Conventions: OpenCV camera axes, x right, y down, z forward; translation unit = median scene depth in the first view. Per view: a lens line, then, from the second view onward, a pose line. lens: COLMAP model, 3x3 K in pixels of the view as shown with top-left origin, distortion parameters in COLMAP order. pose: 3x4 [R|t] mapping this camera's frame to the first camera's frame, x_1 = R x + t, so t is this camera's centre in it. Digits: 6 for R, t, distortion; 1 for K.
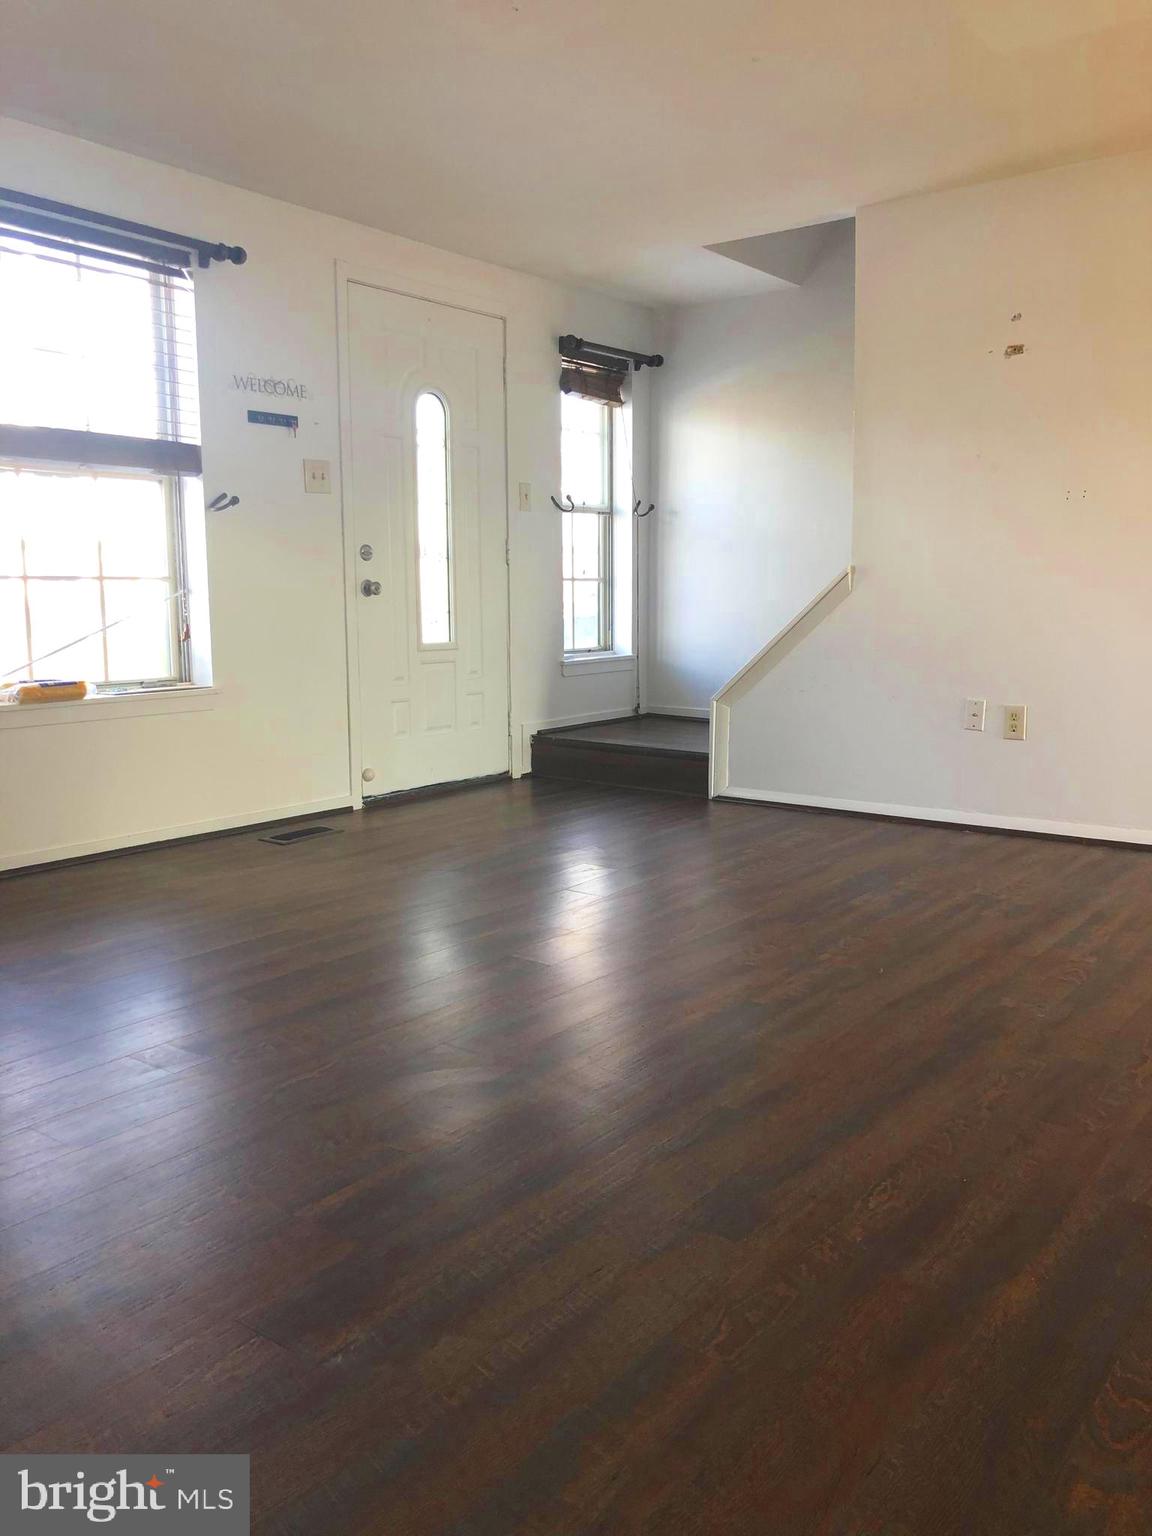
lens RADIAL K [[1257.6, 0, 576.0], [0, 1257.6, 768.0], [0, 0, 1]] dist [-0.000110, -0.010441]
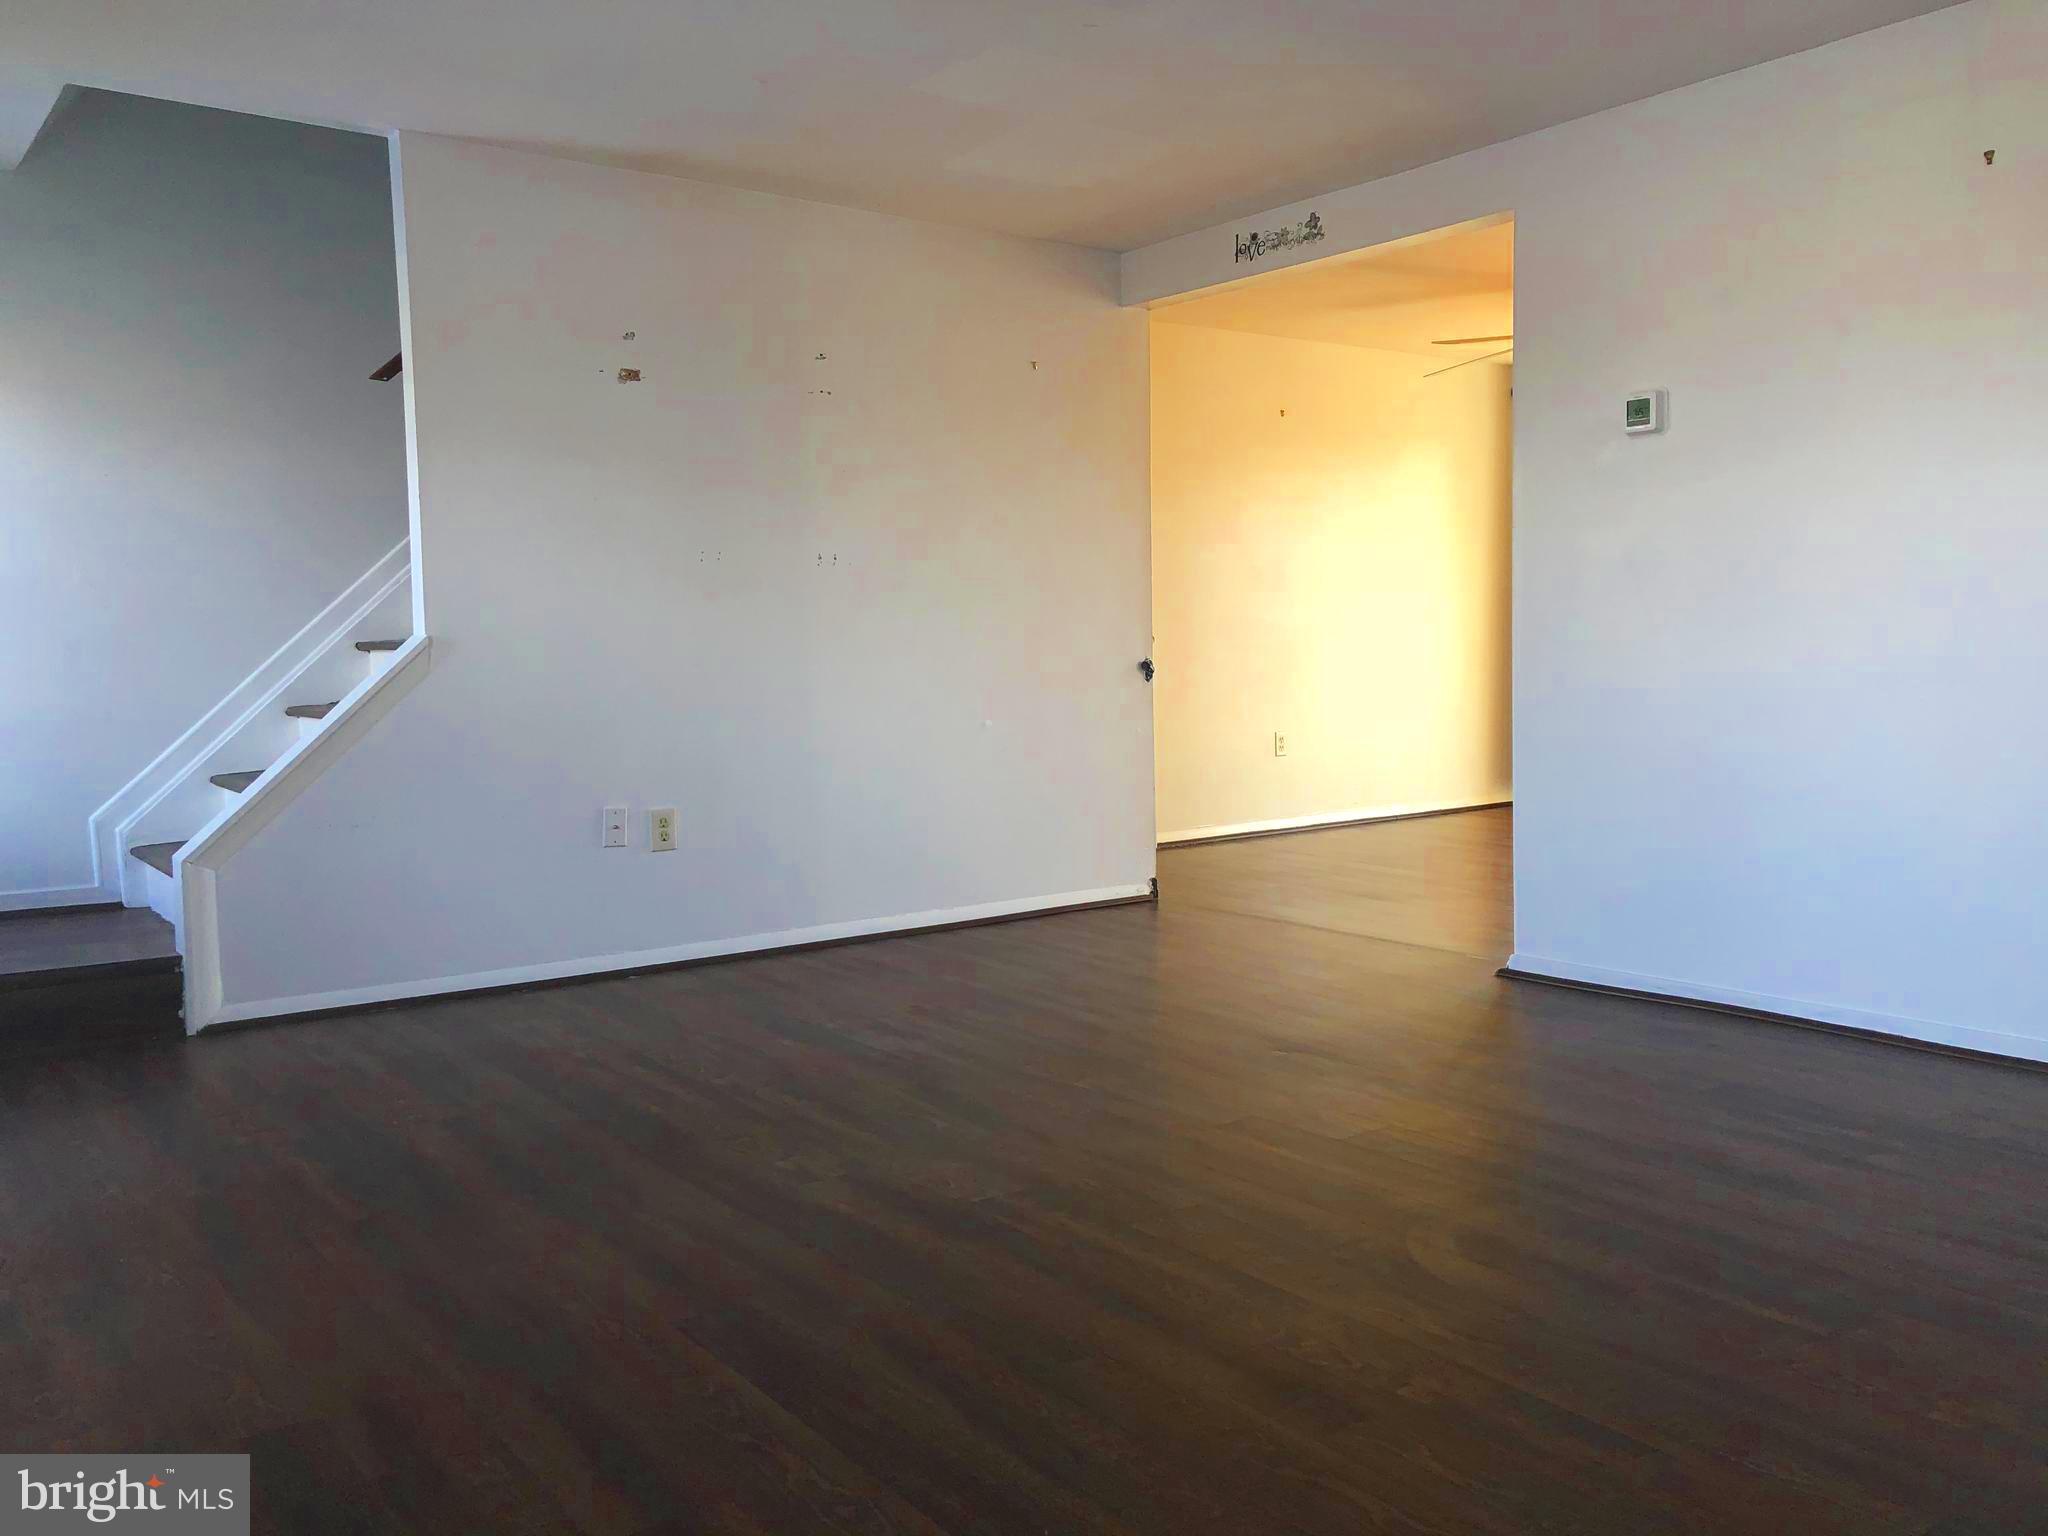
lens RADIAL K [[1676.9, 0, 1024.0], [0, 1676.9, 768.0], [0, 0, 1]] dist [-0.000110, -0.010441]
pose [[0.257980, -0.063231, 0.964079, -0.499733], [0.159173, 0.987002, 0.022141, -0.050018], [-0.952948, 0.147743, 0.264691, 0.391183]]
